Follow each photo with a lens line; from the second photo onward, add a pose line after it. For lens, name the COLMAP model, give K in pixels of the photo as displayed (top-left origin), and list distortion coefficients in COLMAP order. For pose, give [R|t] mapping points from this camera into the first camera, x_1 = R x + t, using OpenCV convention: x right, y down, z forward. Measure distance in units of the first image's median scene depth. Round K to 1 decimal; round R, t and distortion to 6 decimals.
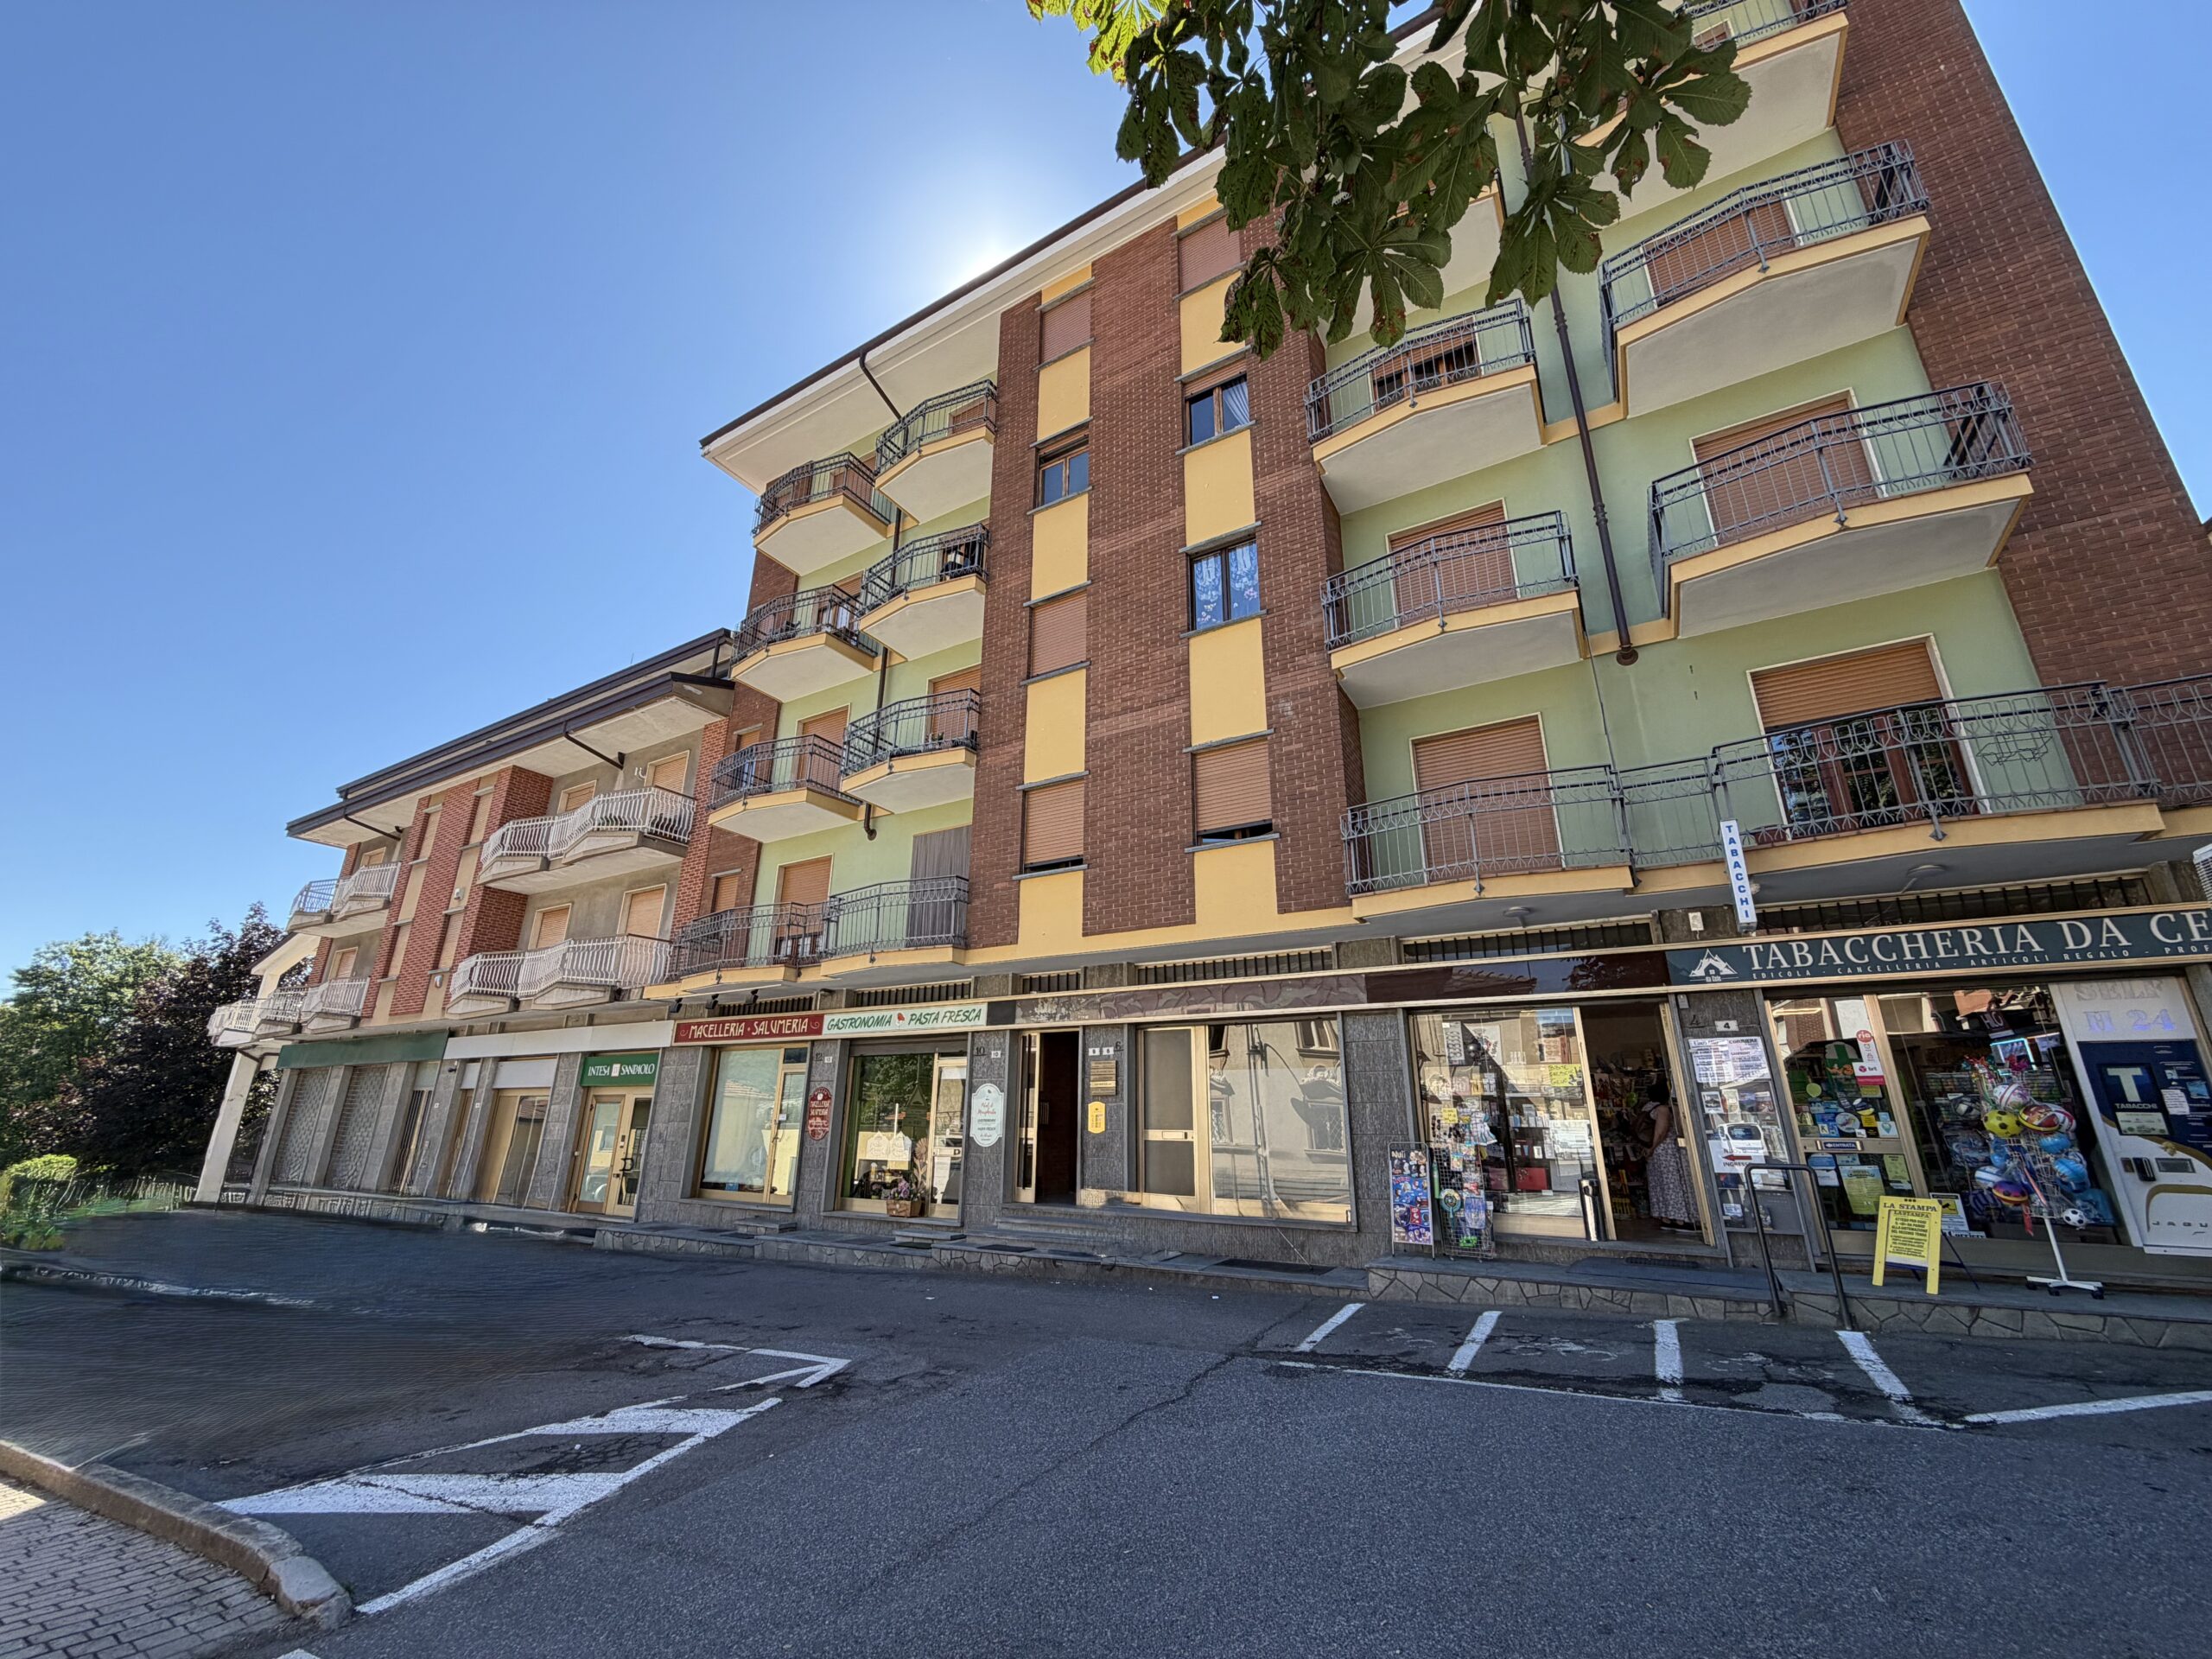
lens RADIAL K [[879.2, 0, 1100.0], [0, 879.2, 831.2], [0, 0, 1]] dist [-0.000042, 0.000012]
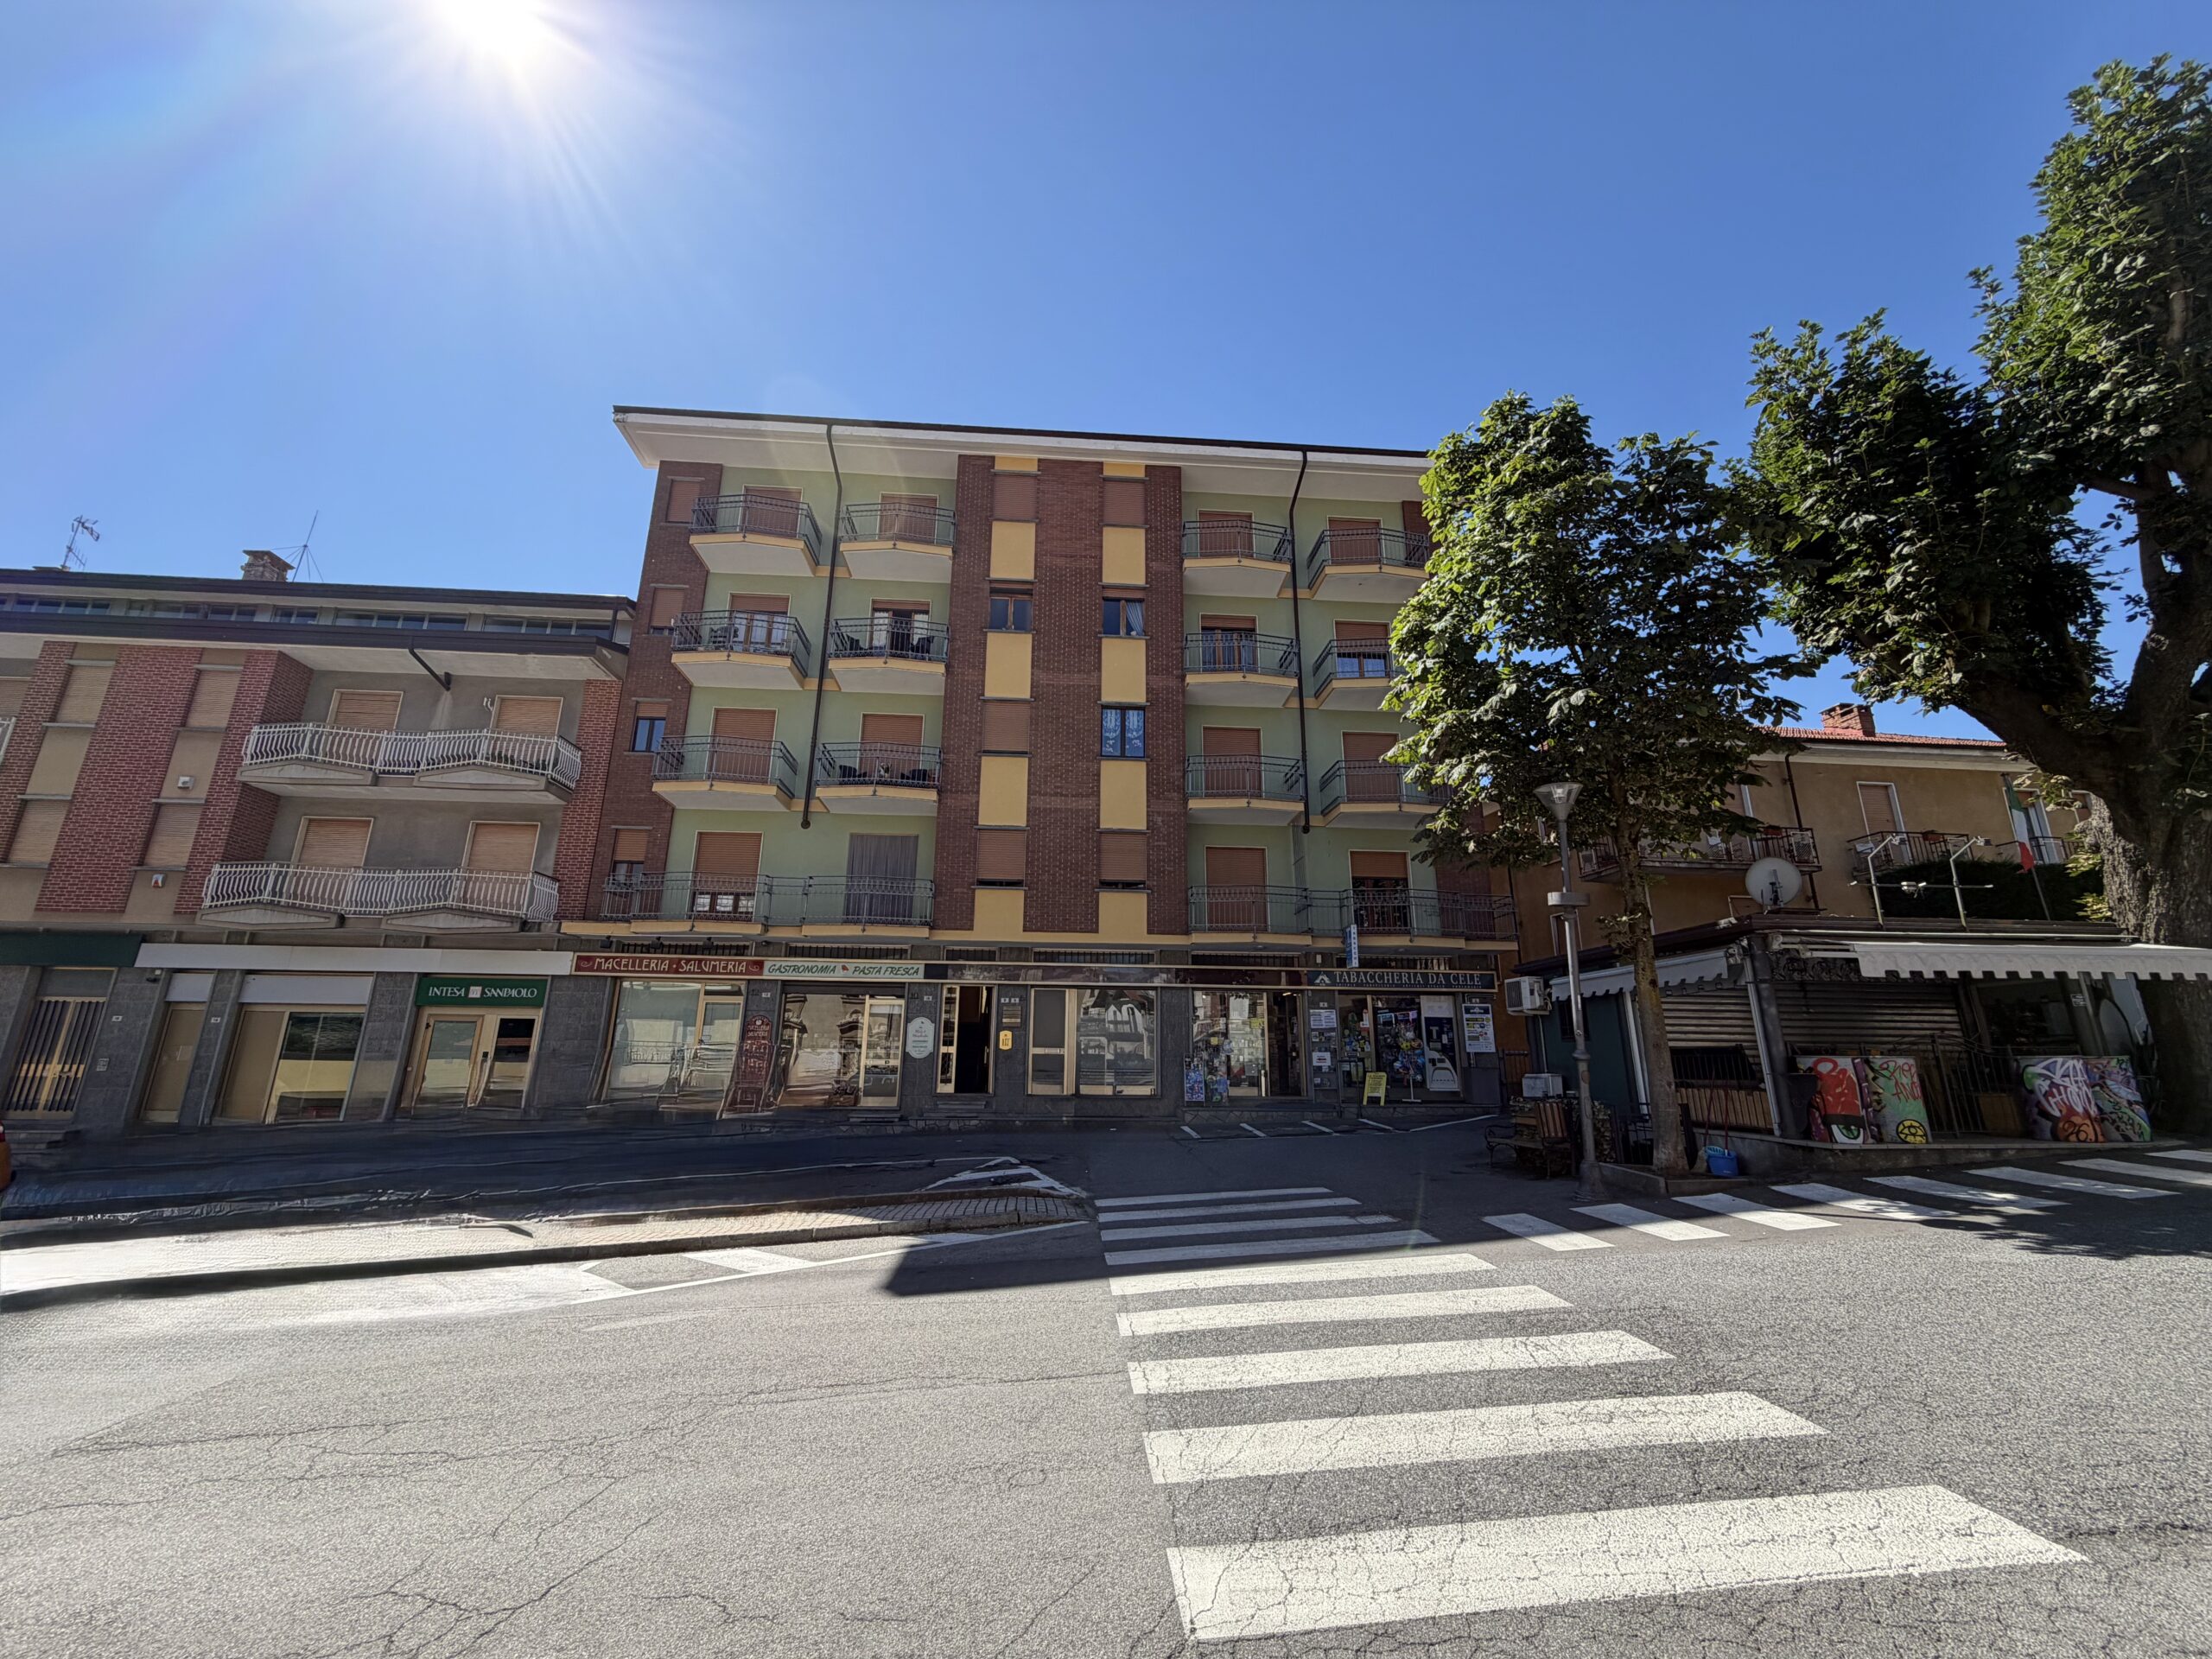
lens RADIAL K [[880.5, 0, 1100.5], [0, 880.5, 829.2], [0, 0, 1]] dist [-0.001418, 0.000199]
pose [[0.819883, 0.149945, 0.552547, -0.790946], [-0.184508, 0.982806, 0.007072, -0.100417], [-0.541986, -0.107748, 0.833452, -0.402502]]
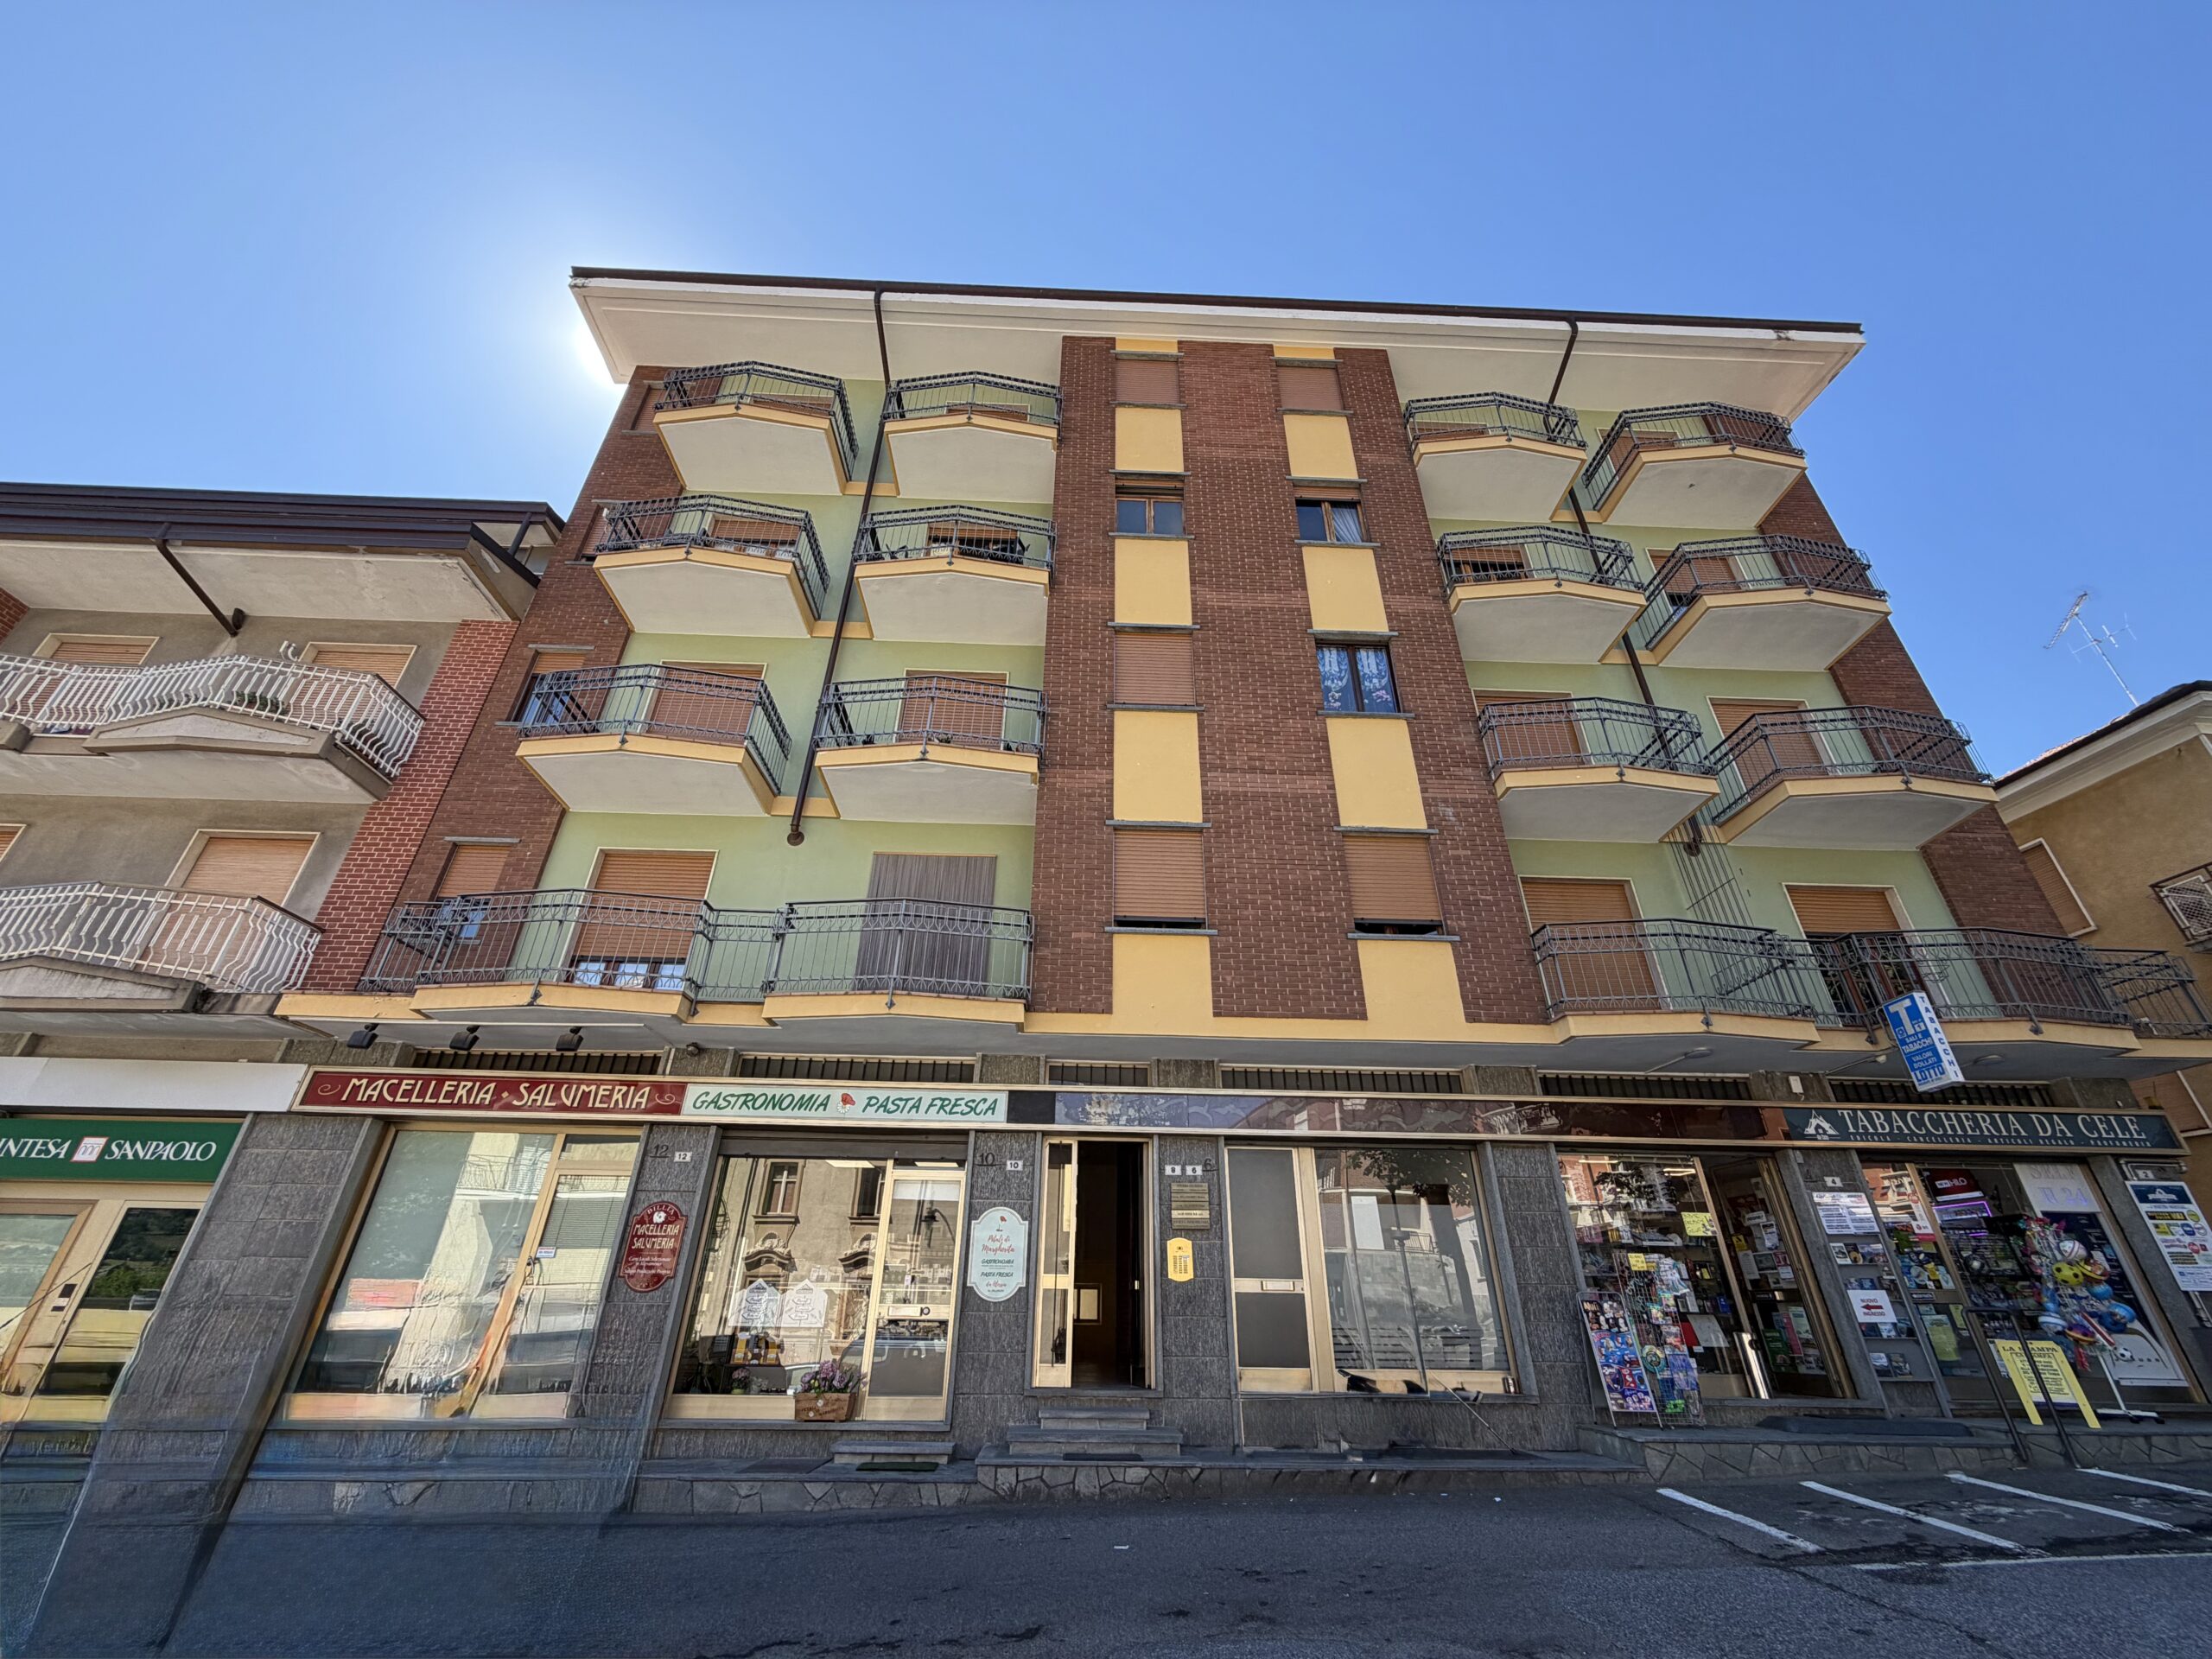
lens RADIAL K [[880.2, 0, 1099.8], [0, 880.2, 828.7], [0, 0, 1]] dist [-0.000853, 0.000439]
pose [[0.837811, 0.271514, 0.473660, -0.503450], [-0.178609, 0.956139, -0.232158, 0.152136], [-0.515919, 0.109905, 0.849558, 0.334583]]
